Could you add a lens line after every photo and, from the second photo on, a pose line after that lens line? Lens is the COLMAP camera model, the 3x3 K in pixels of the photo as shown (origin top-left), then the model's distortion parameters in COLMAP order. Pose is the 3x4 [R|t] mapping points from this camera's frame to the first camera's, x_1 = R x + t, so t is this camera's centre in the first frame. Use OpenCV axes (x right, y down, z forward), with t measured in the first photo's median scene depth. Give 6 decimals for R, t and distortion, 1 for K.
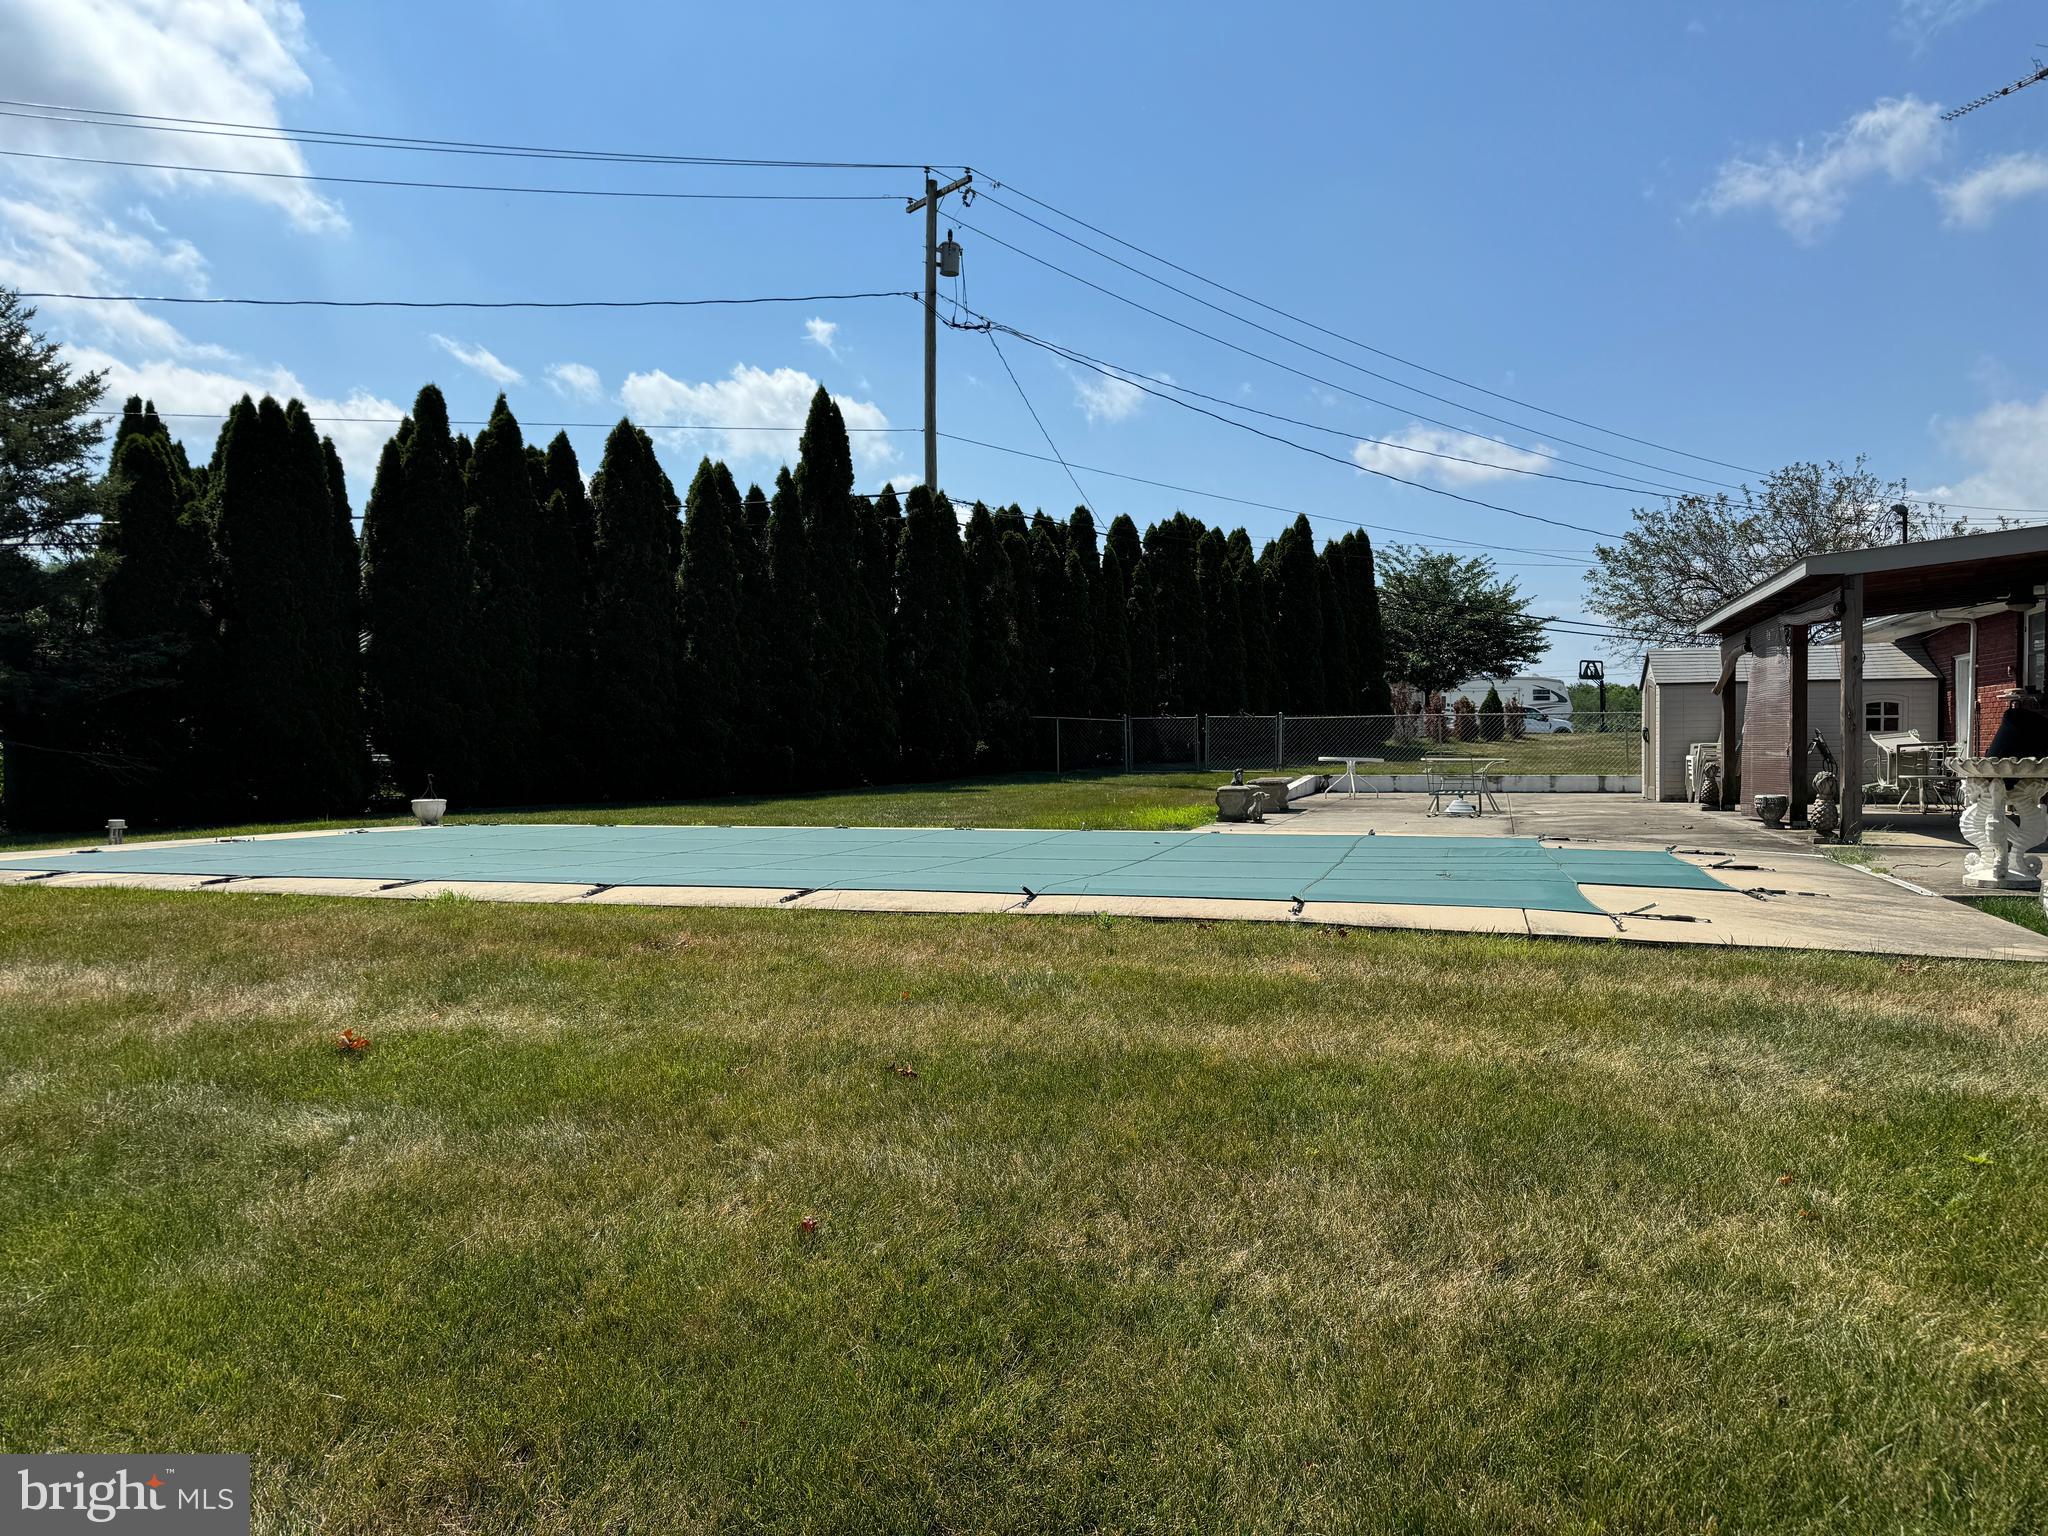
lens RADIAL K [[1416.0, 0, 1027.6], [0, 1416.0, 748.4], [0, 0, 1]] dist [0.028679, -0.038160]
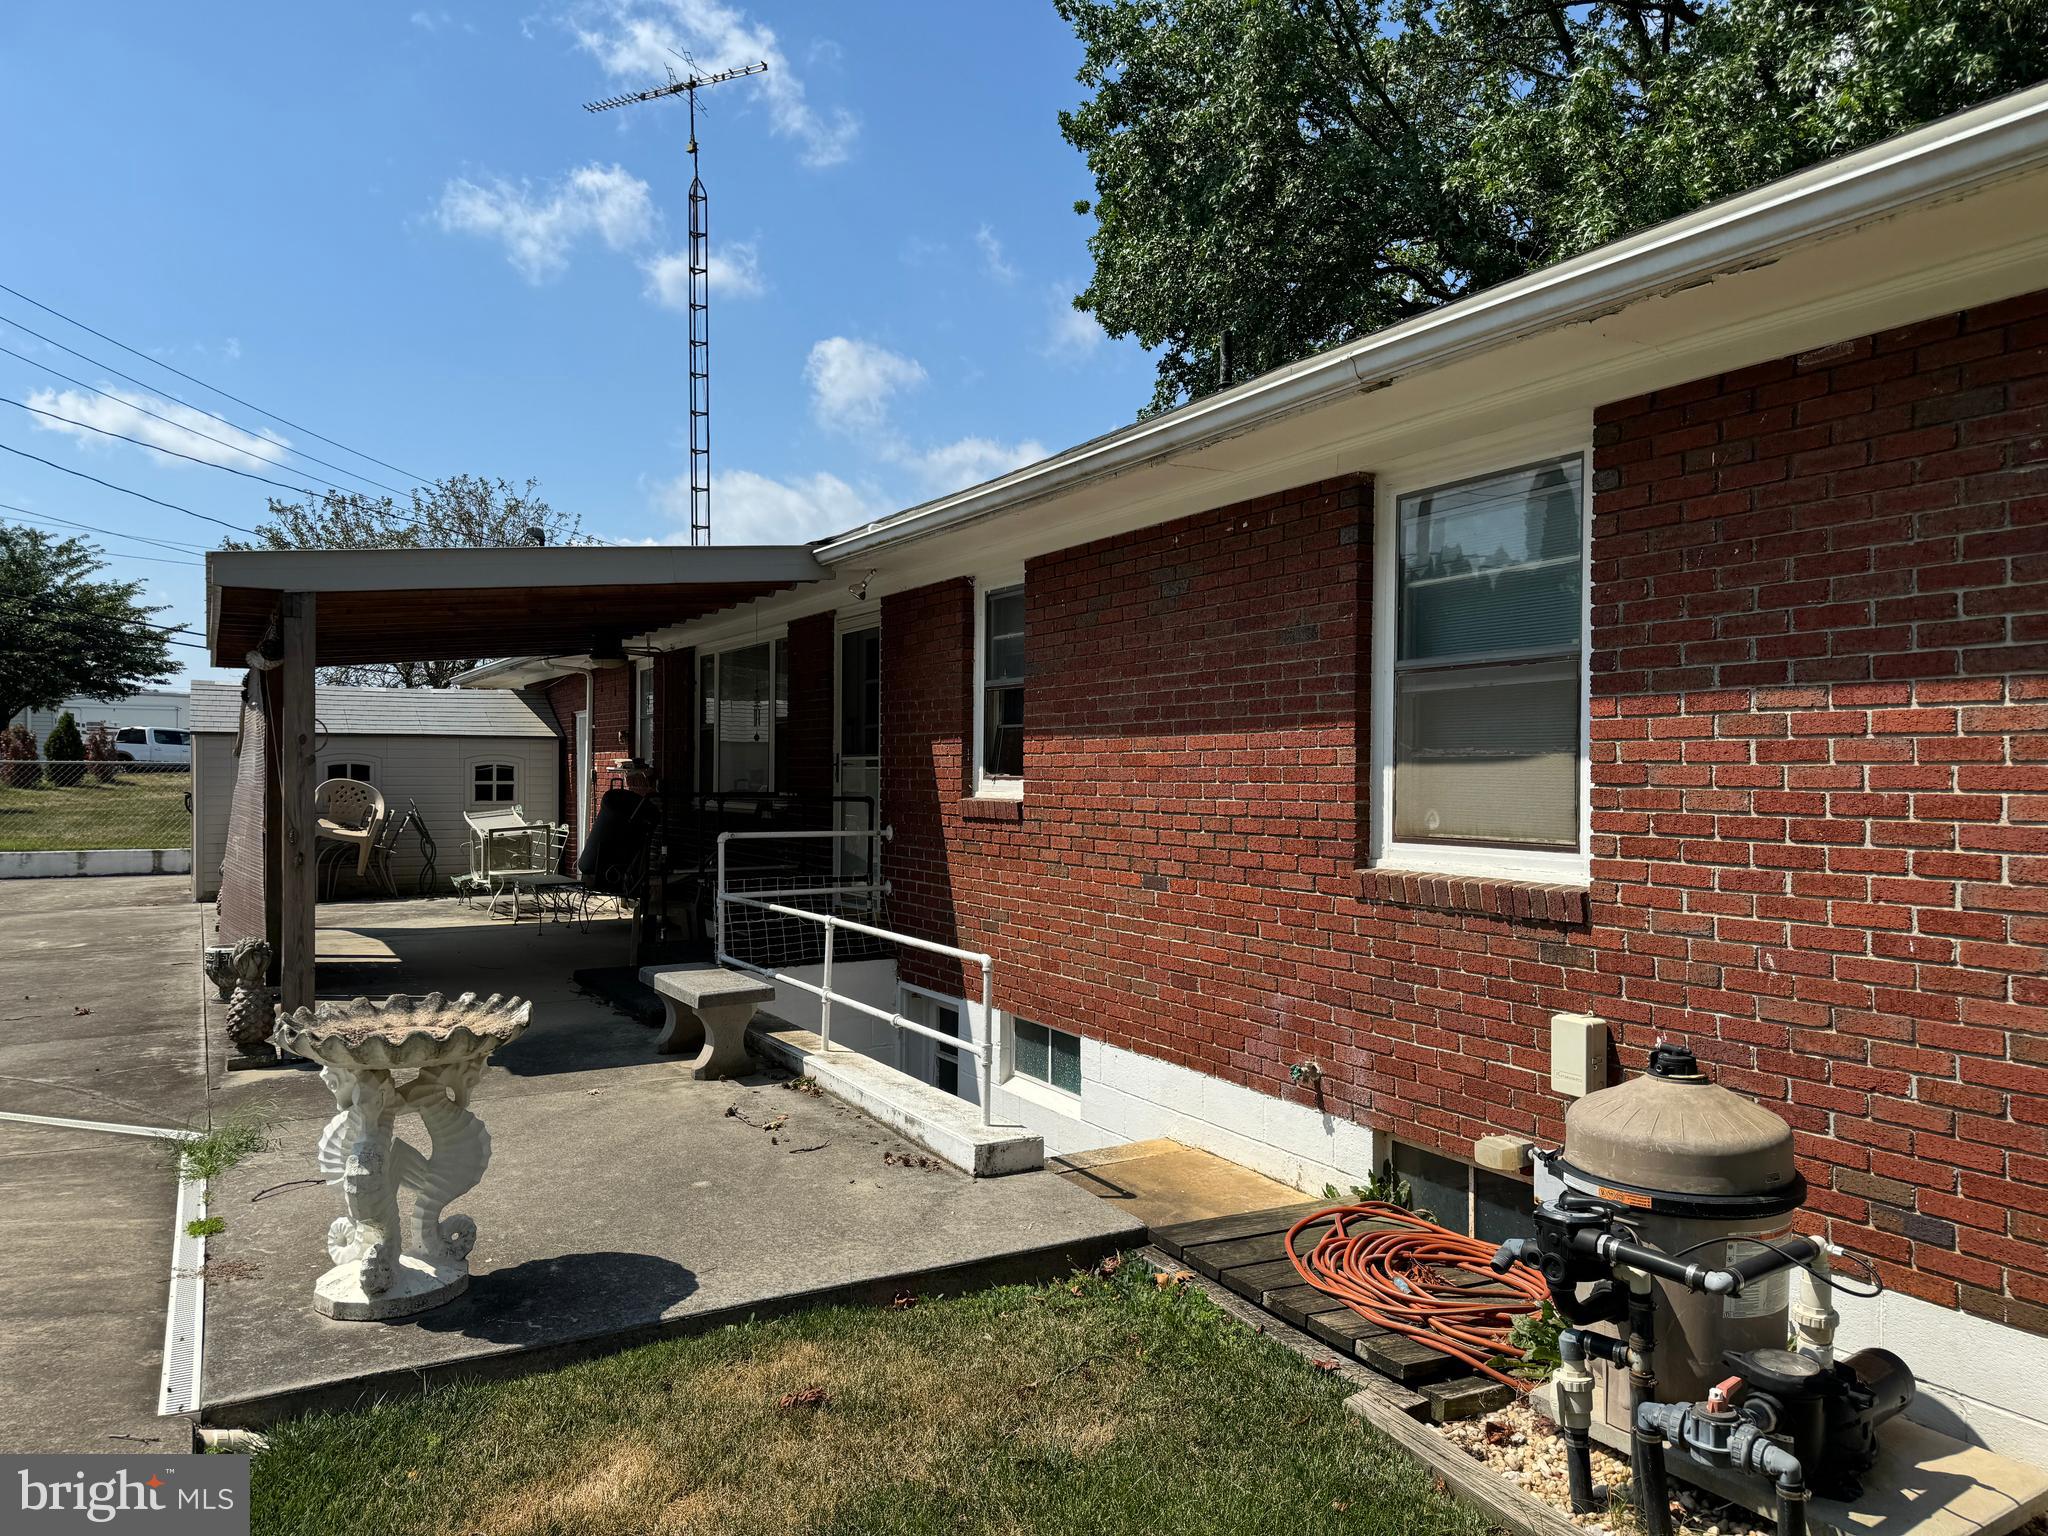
lens RADIAL K [[1416.0, 0, 1018.9], [0, 1416.0, 754.6], [0, 0, 1]] dist [0.028679, -0.038160]
pose [[0.680045, 0.018069, 0.732948, 0.169270], [-0.012734, 0.999837, -0.012834, -0.024911], [-0.733060, -0.000605, 0.680164, 0.190417]]
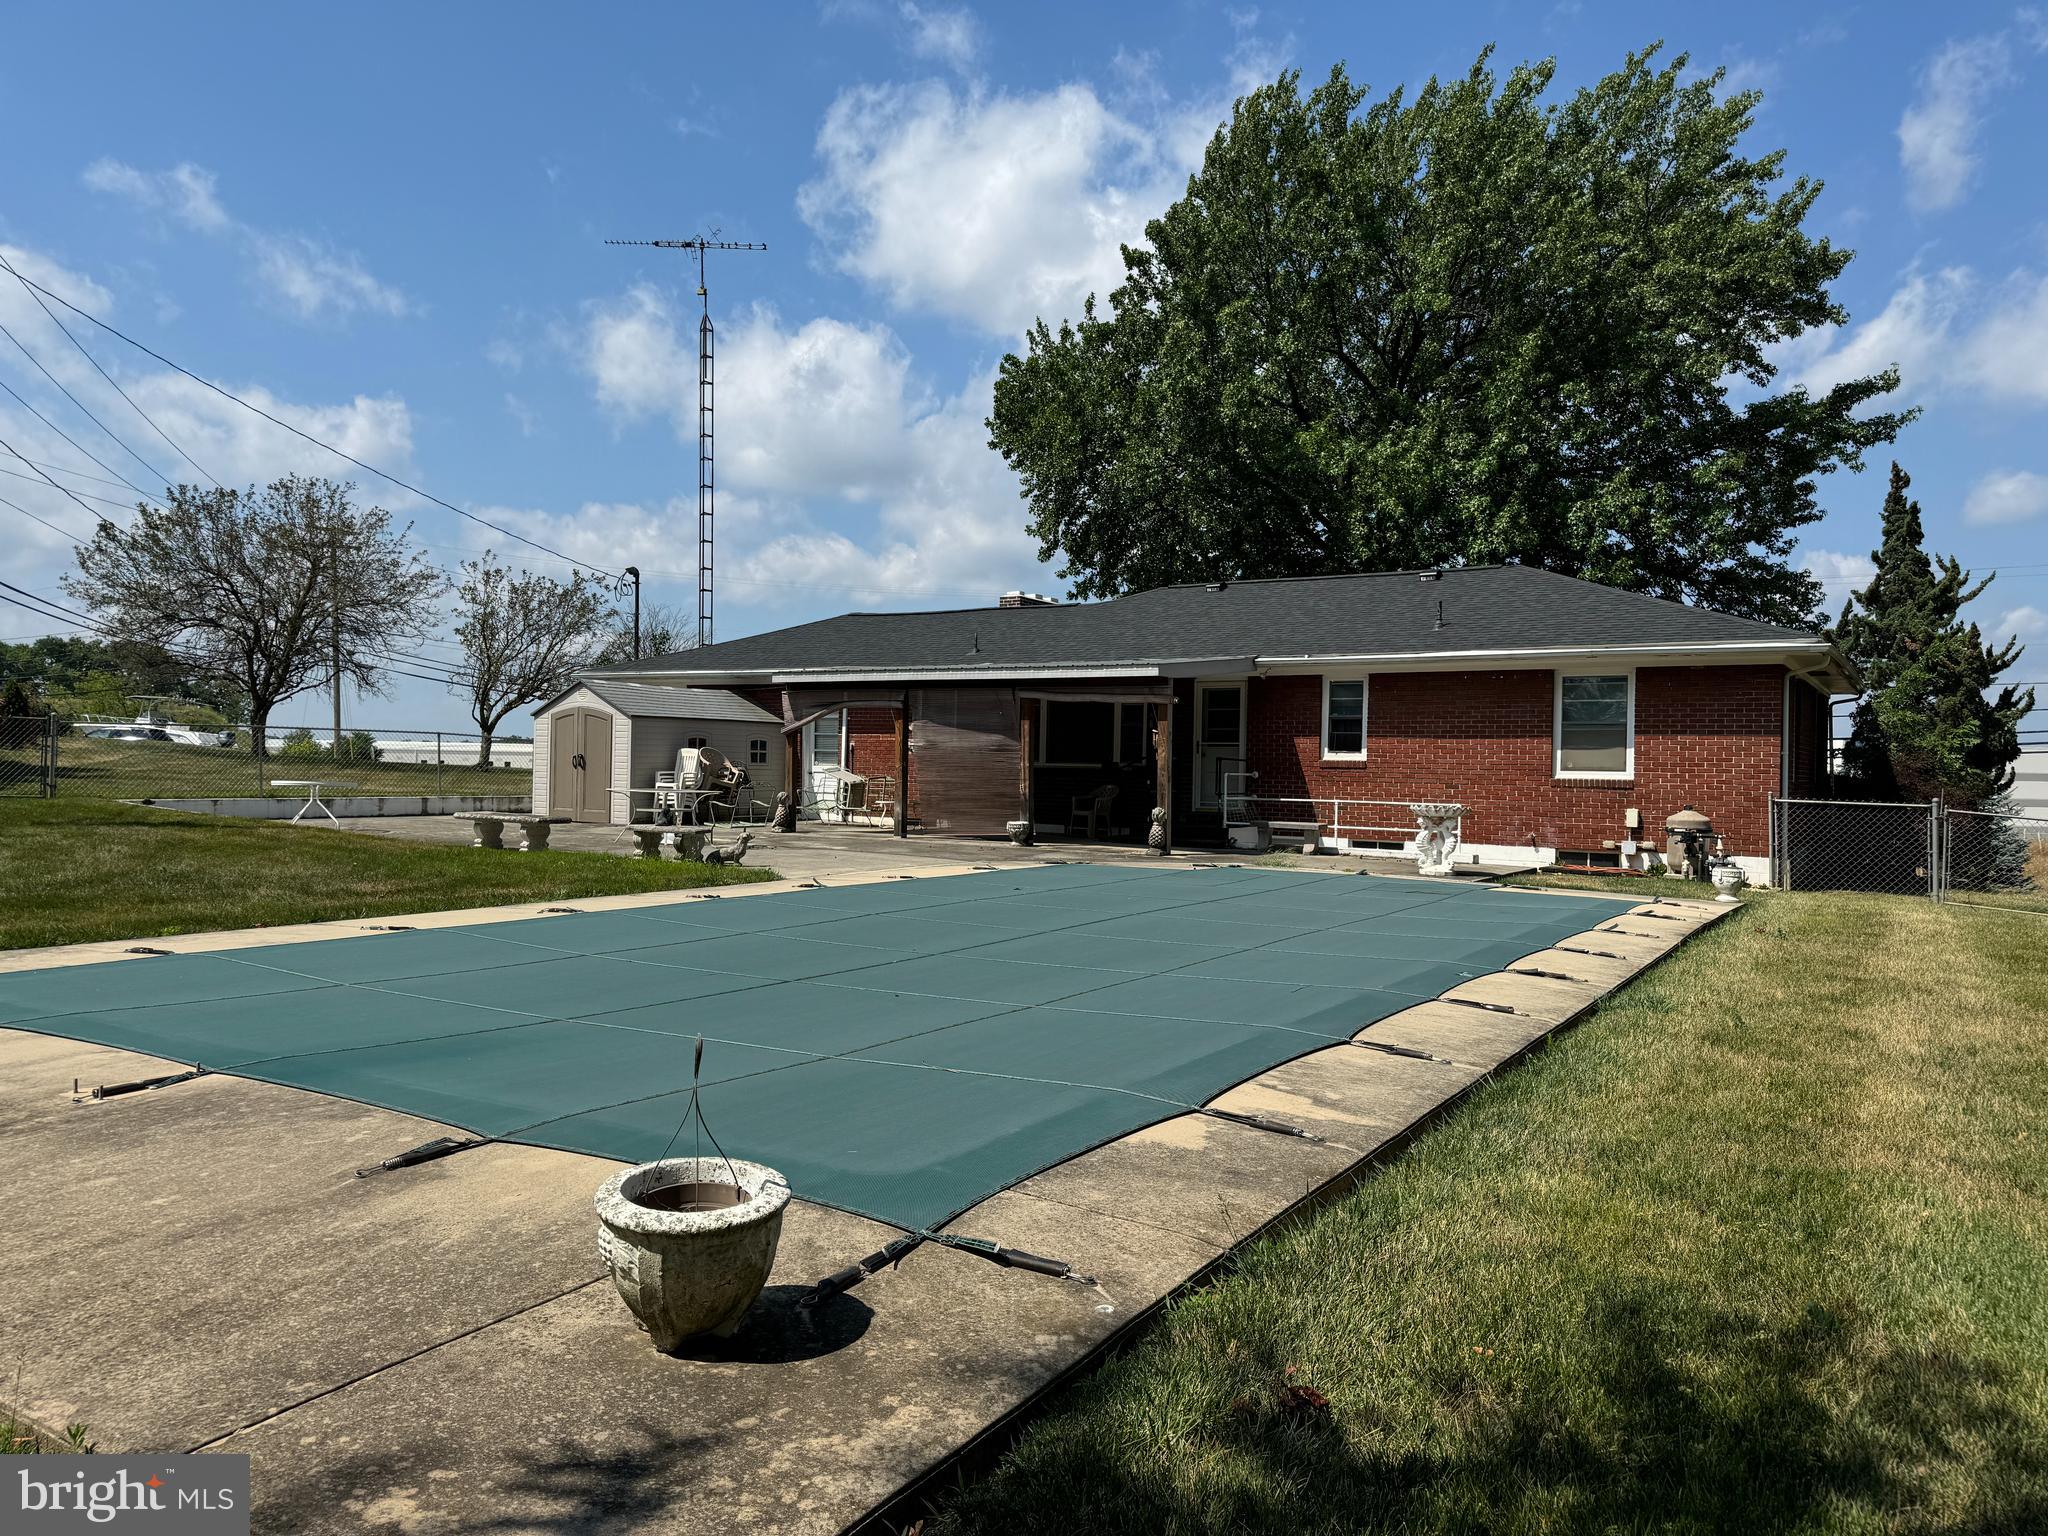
lens RADIAL K [[1416.0, 0, 1006.2], [0, 1416.0, 759.2], [0, 0, 1]] dist [0.028679, -0.038160]
pose [[0.243162, 0.019913, 0.969781, -0.420221], [-0.027375, 0.999532, -0.013660, -0.004339], [-0.969599, -0.023226, 0.243593, 0.382925]]
